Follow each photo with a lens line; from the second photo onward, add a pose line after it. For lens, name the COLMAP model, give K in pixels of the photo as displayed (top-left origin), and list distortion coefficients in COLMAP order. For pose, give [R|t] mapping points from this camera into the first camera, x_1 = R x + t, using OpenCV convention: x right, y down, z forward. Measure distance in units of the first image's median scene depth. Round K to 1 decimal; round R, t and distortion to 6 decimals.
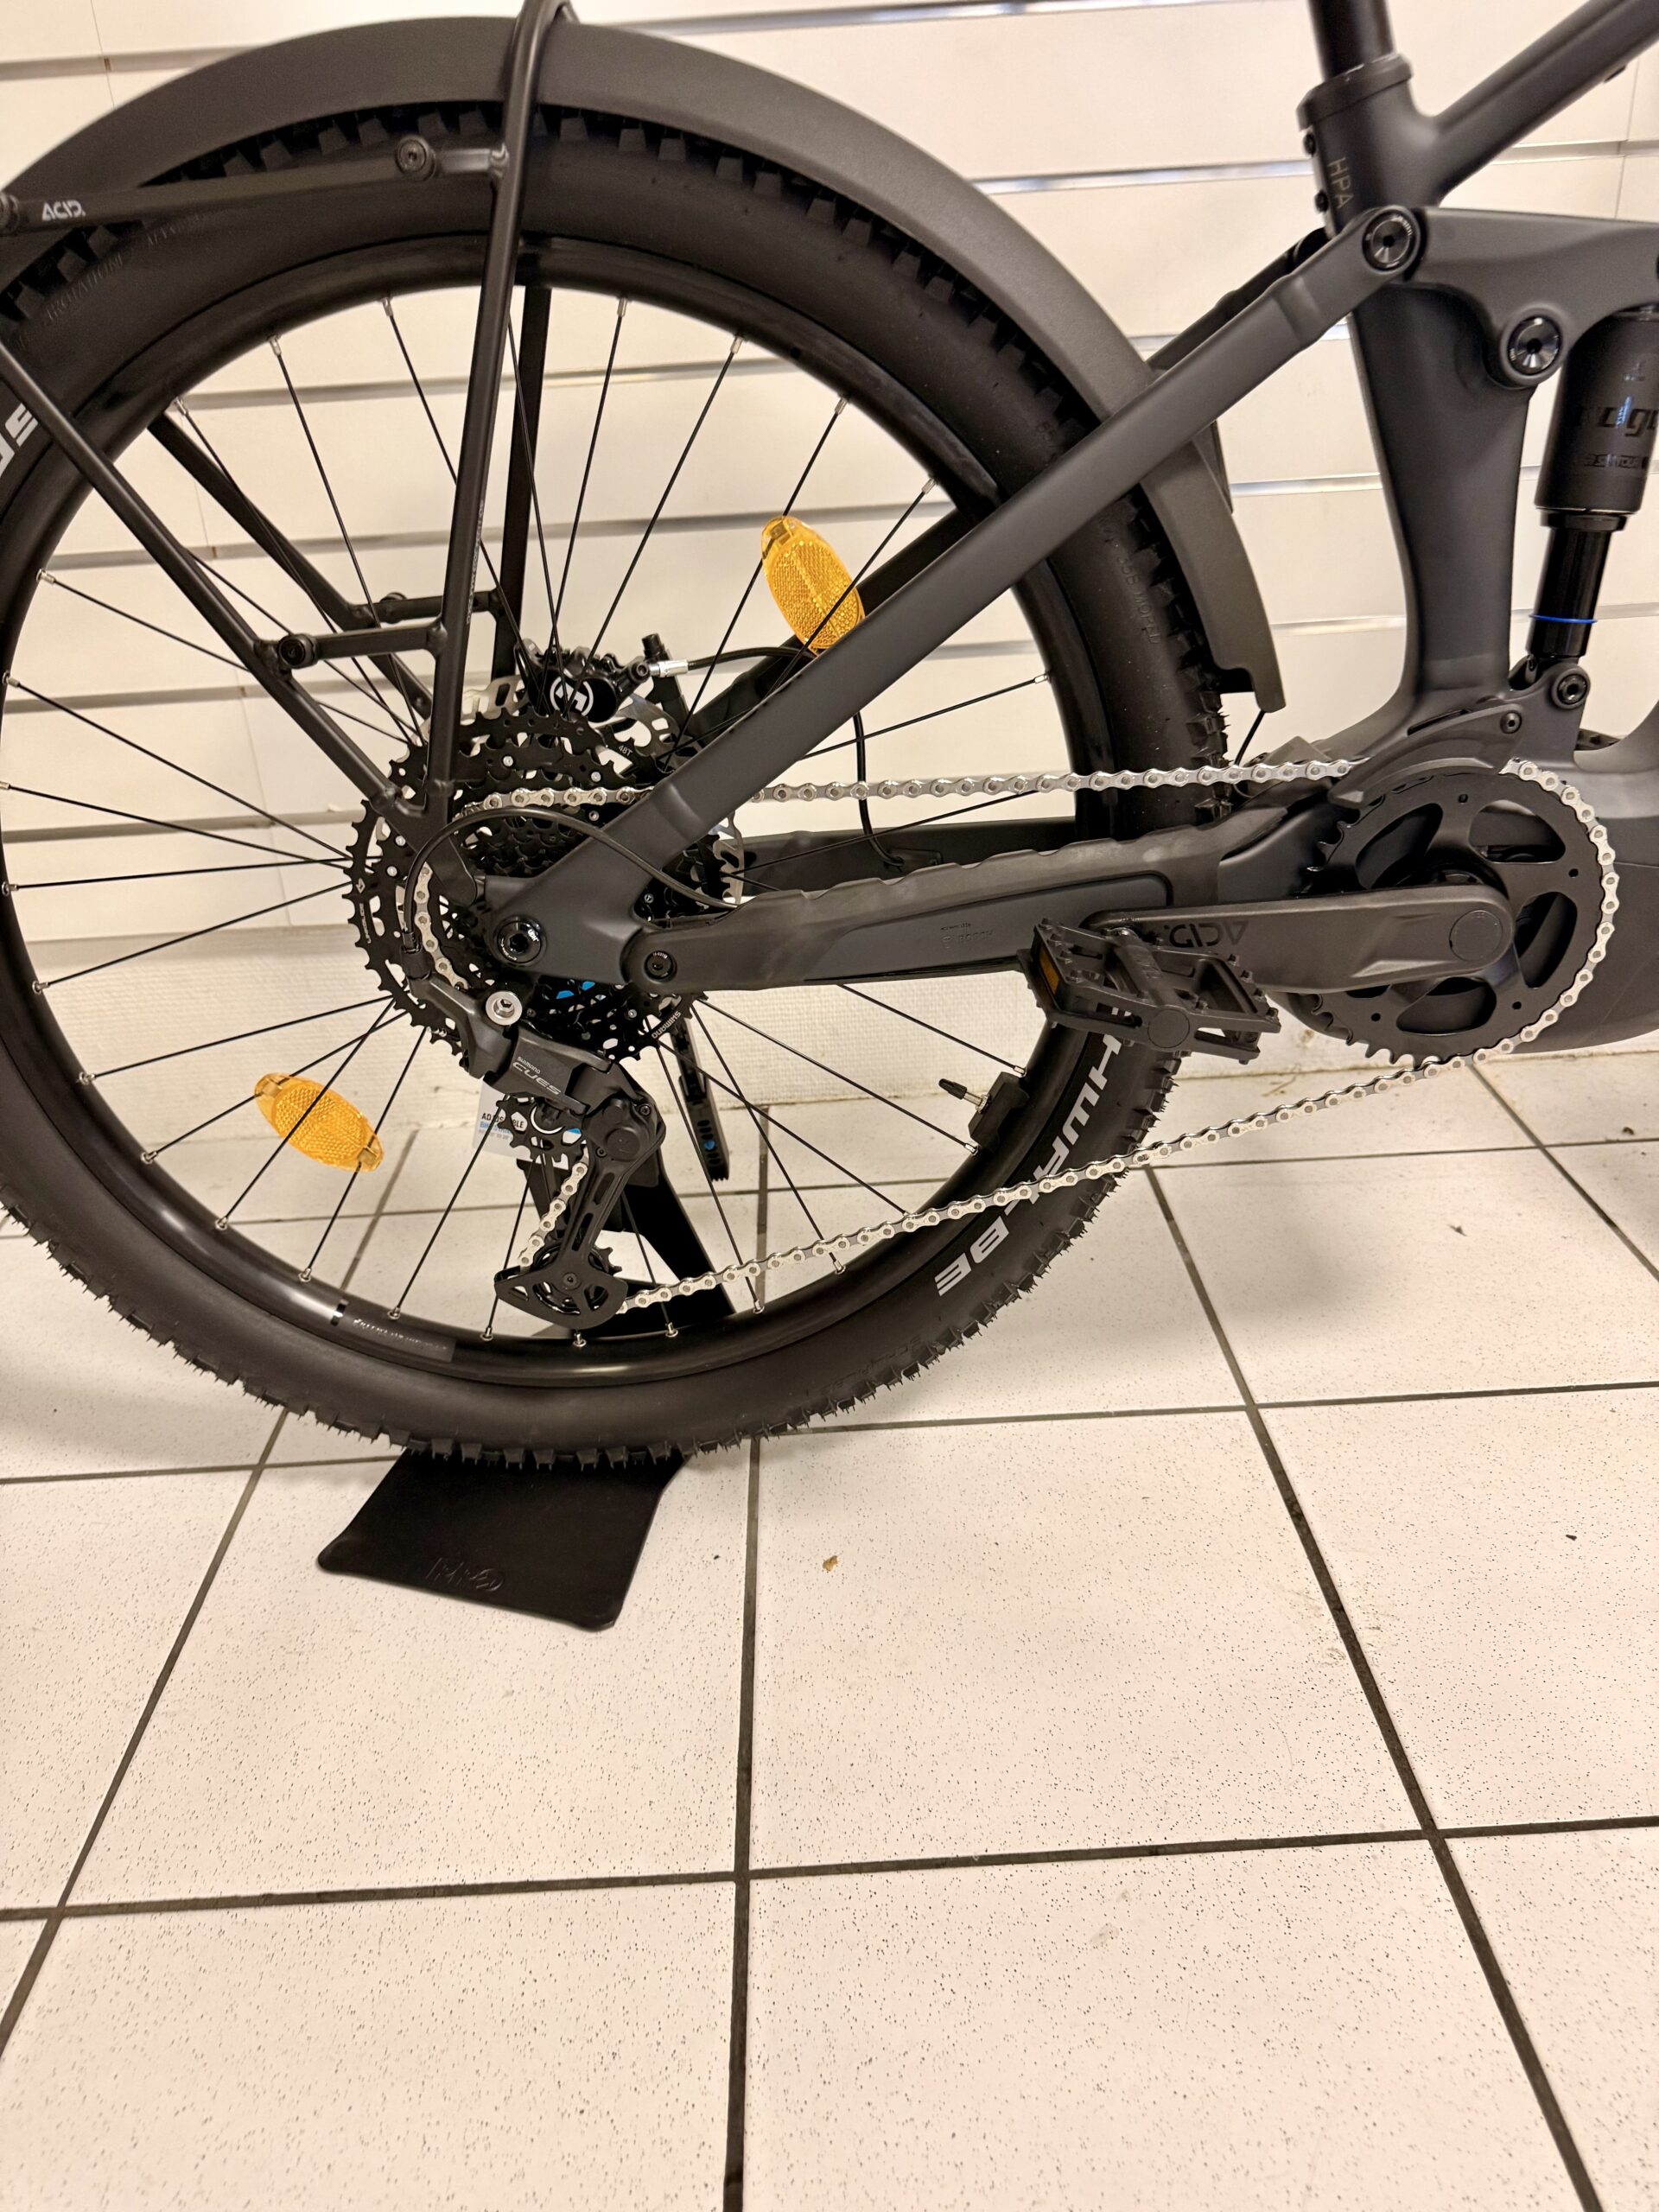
lens RADIAL K [[1577.0, 0, 821.1], [0, 1577.0, 1119.7], [0, 0, 1]] dist [0.013984, -0.017333]
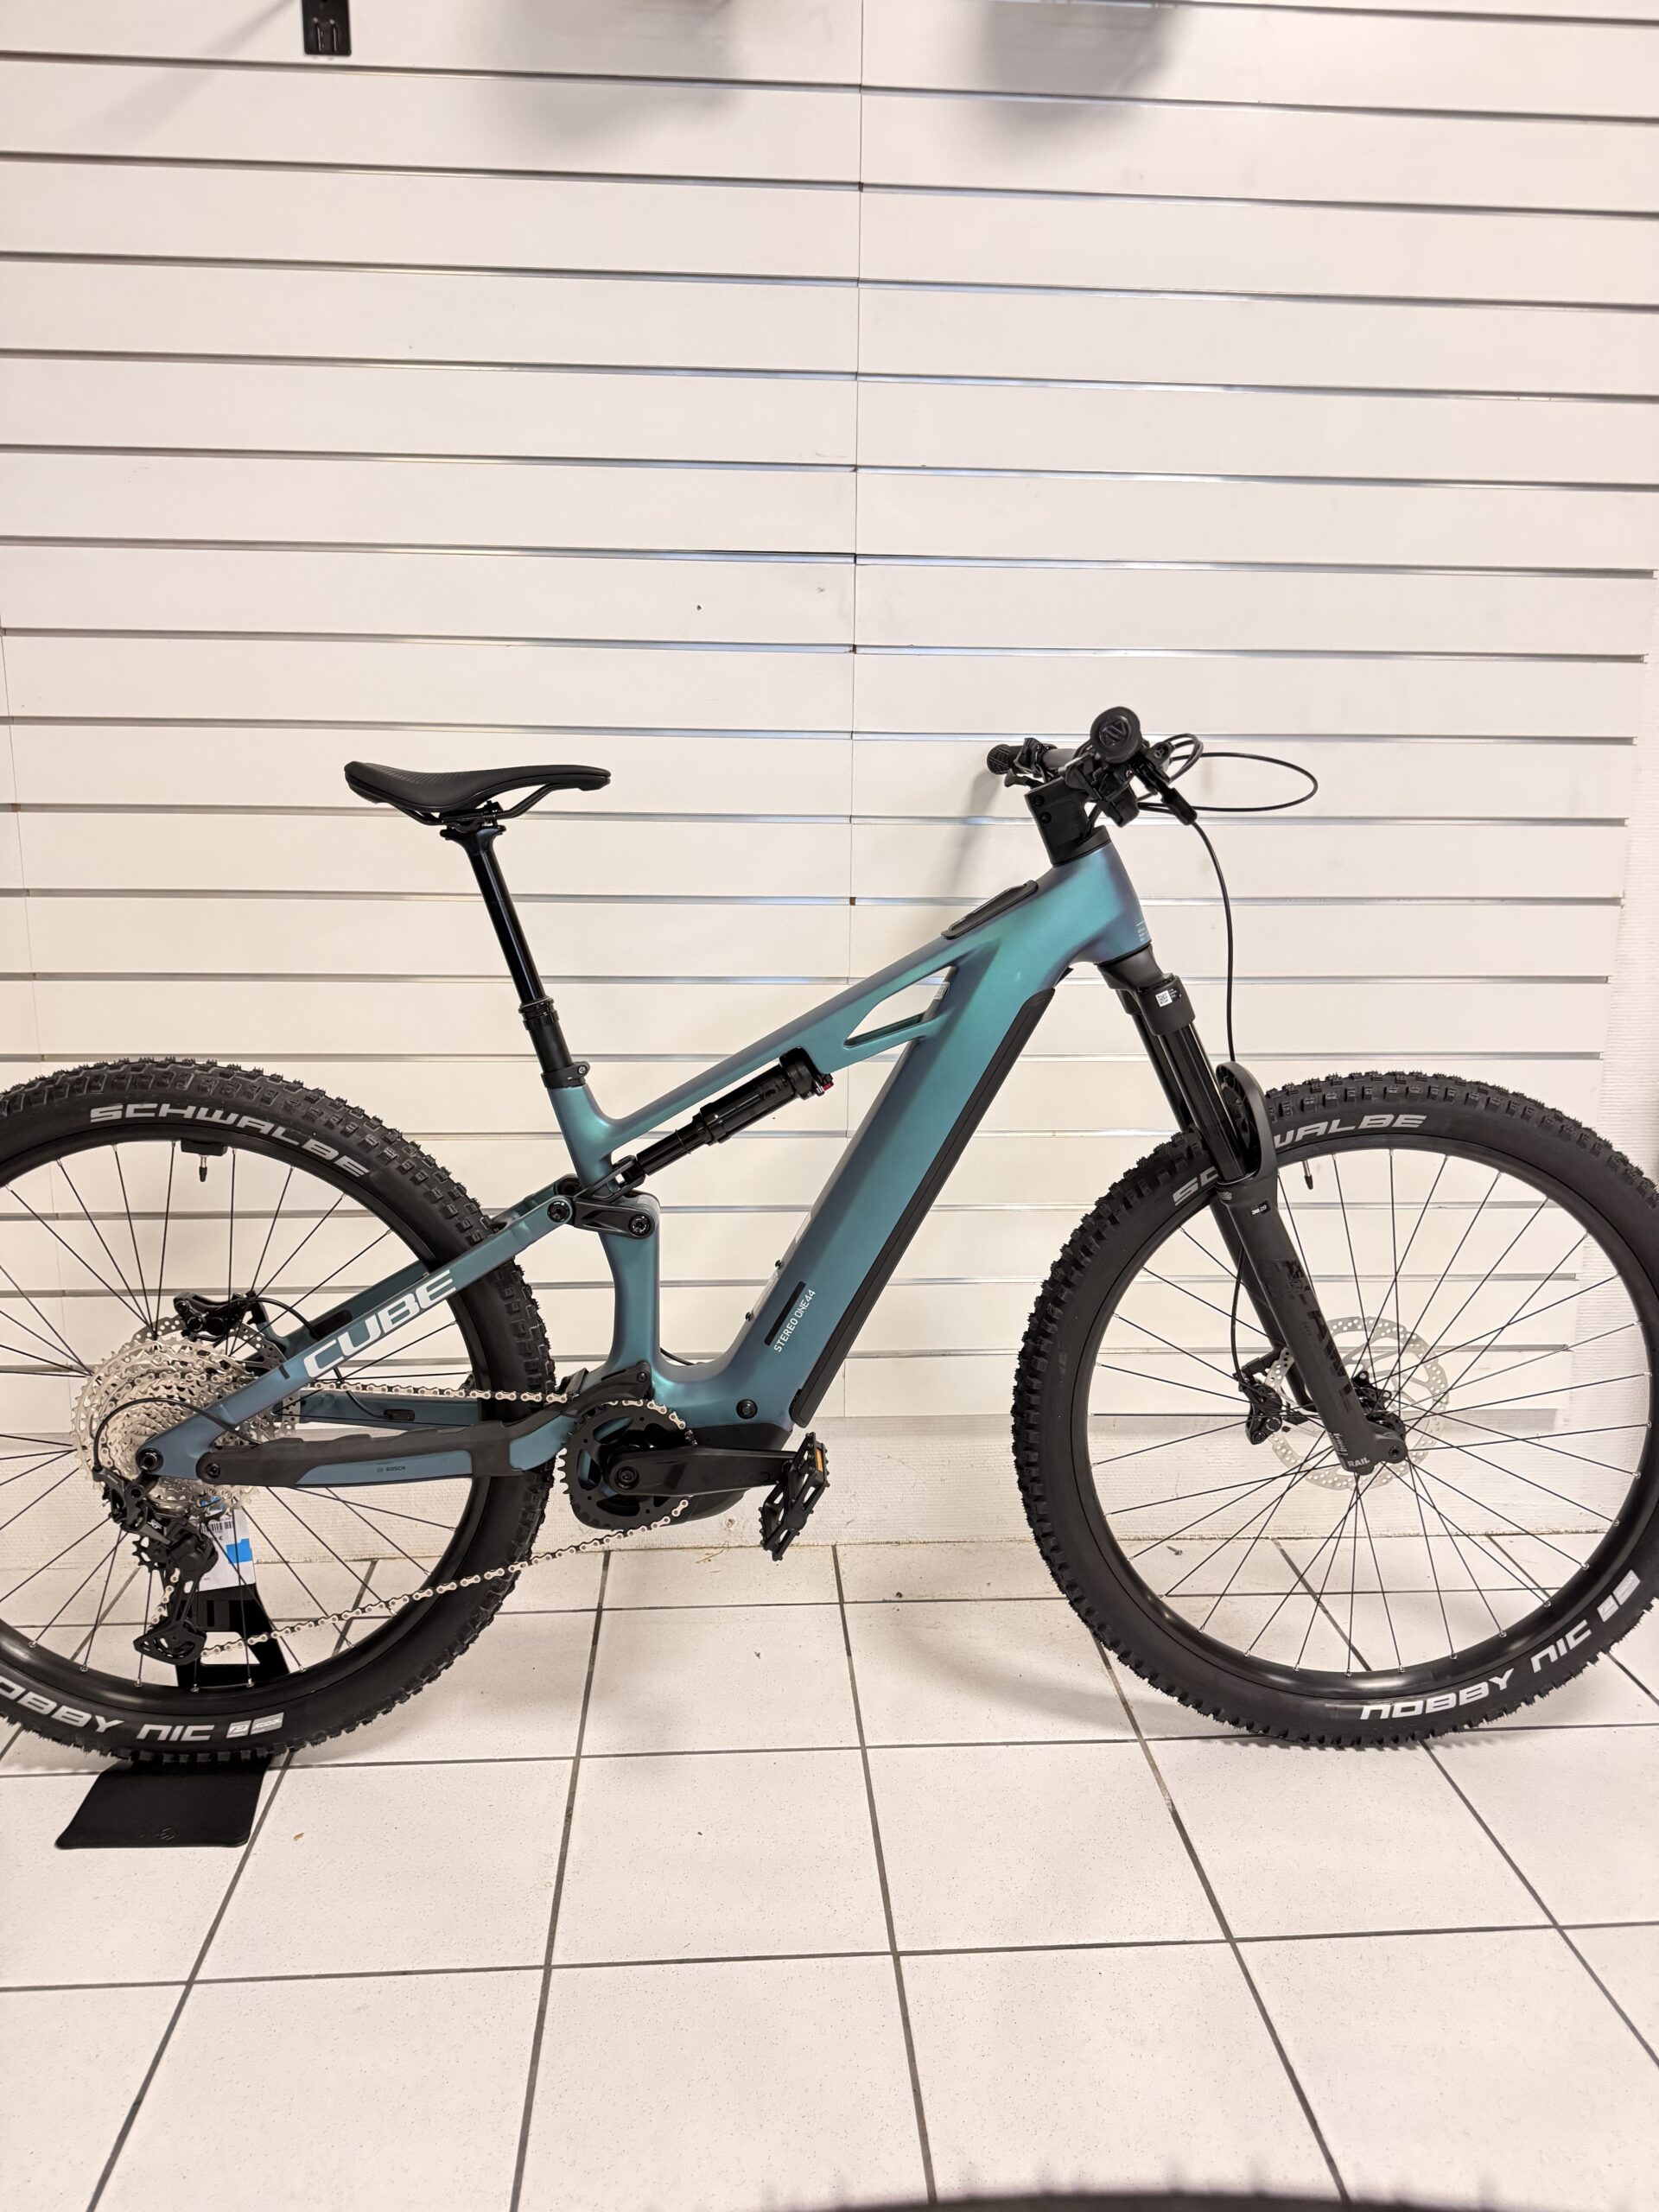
lens RADIAL K [[1577.0, 0, 828.9], [0, 1577.0, 1104.7], [0, 0, 1]] dist [0.013984, -0.017333]
pose [[0.996669, 0.055673, 0.059591, 0.533877], [-0.037597, 0.962114, -0.270042, -0.064133], [-0.072367, 0.266902, 0.961003, -1.166656]]
